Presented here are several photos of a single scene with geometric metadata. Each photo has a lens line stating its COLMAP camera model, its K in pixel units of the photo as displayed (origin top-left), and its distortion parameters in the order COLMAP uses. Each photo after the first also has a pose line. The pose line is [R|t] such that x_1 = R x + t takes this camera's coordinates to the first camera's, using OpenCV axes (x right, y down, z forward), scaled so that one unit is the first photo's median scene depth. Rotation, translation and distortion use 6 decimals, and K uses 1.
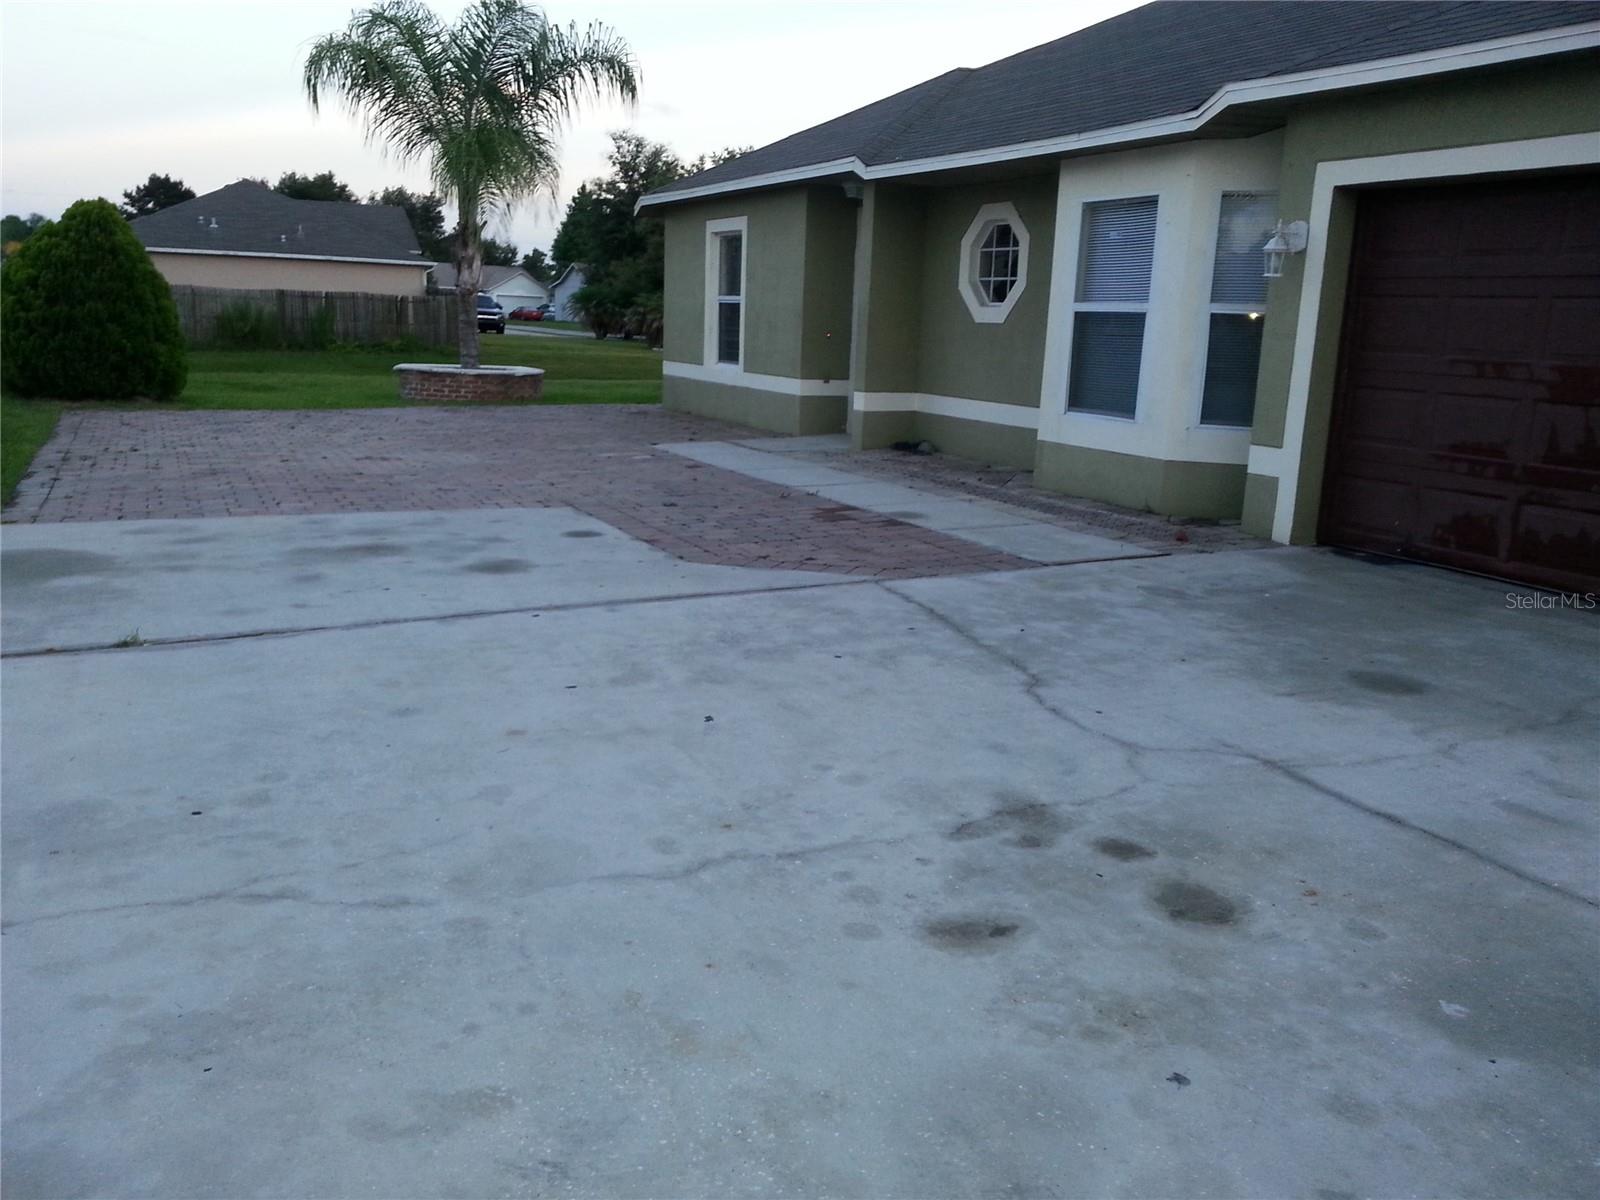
lens RADIAL K [[1248.0, 0, 800.0], [0, 1248.0, 600.0], [0, 0, 1]] dist [0.061307, -0.002766]
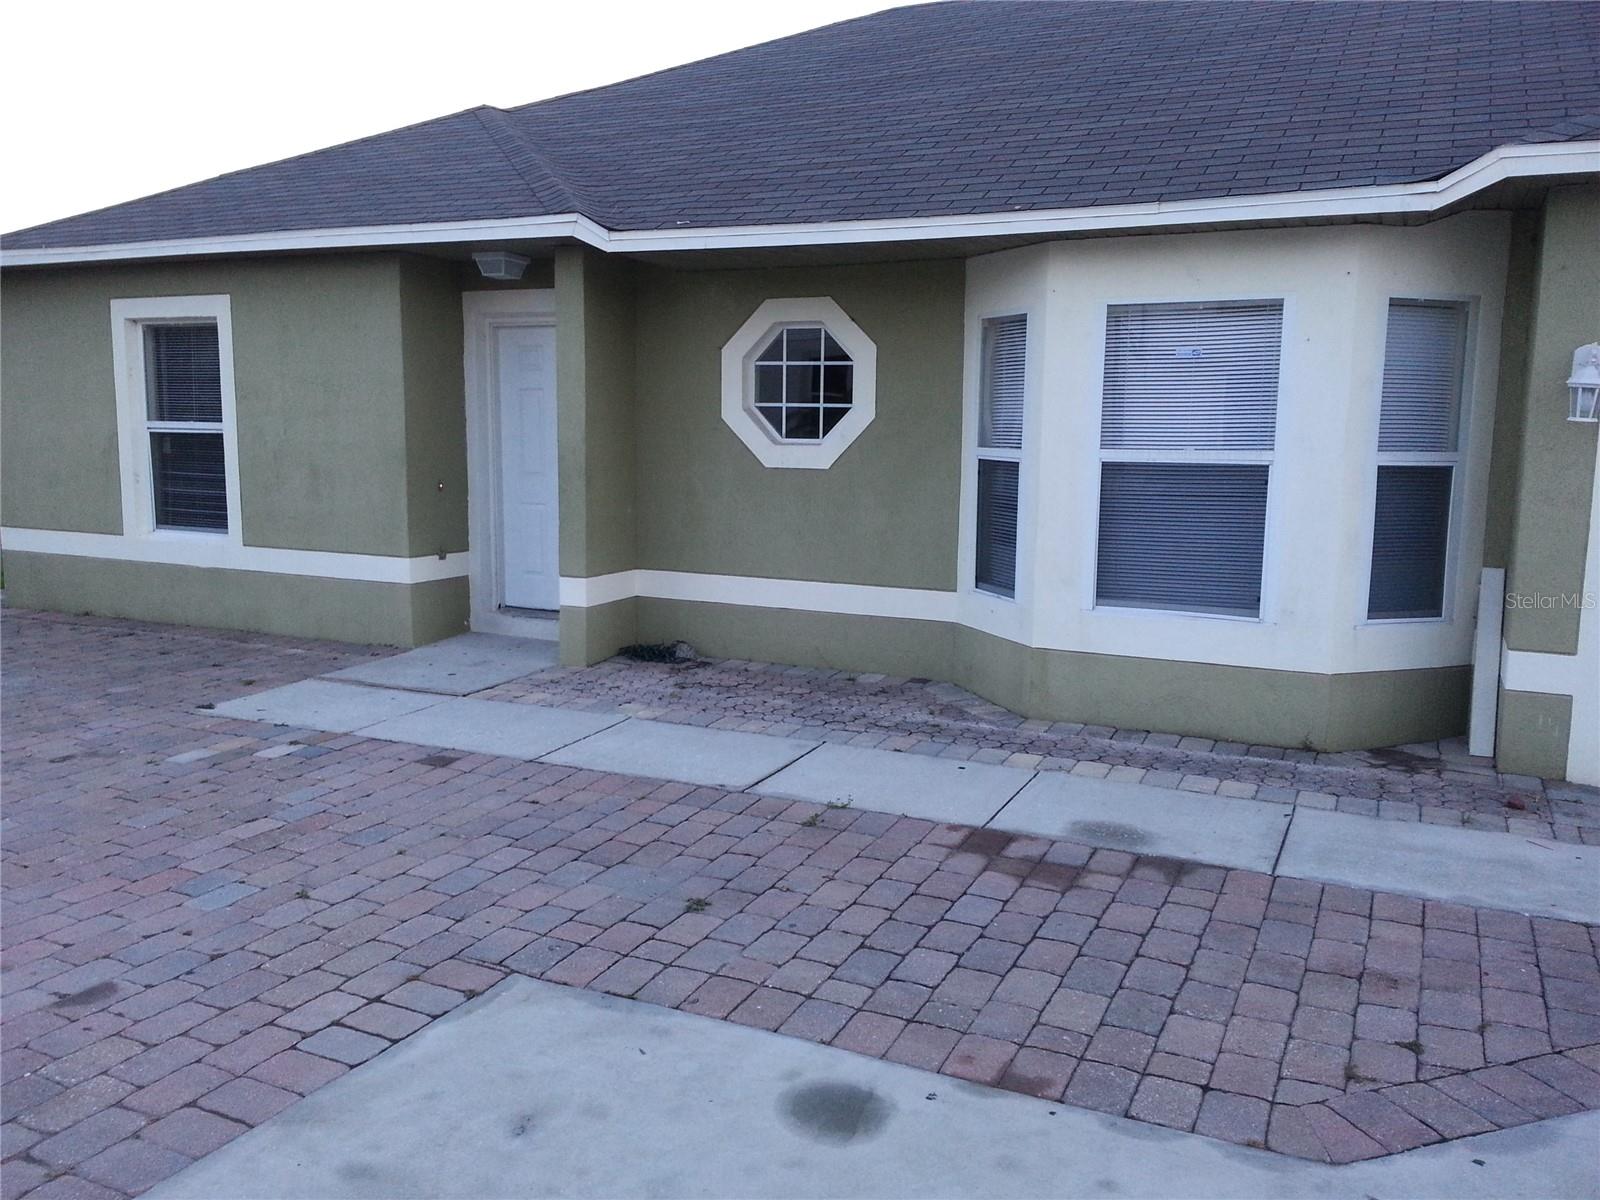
lens RADIAL K [[1291.4, 0, 800.0], [0, 1291.4, 600.0], [0, 0, 1]] dist [0.111553, -0.158682]
pose [[0.801600, -0.105751, 0.588434, -0.268262], [0.148086, 0.988682, -0.024050, -0.132384], [-0.579231, 0.106417, 0.808188, 0.435314]]
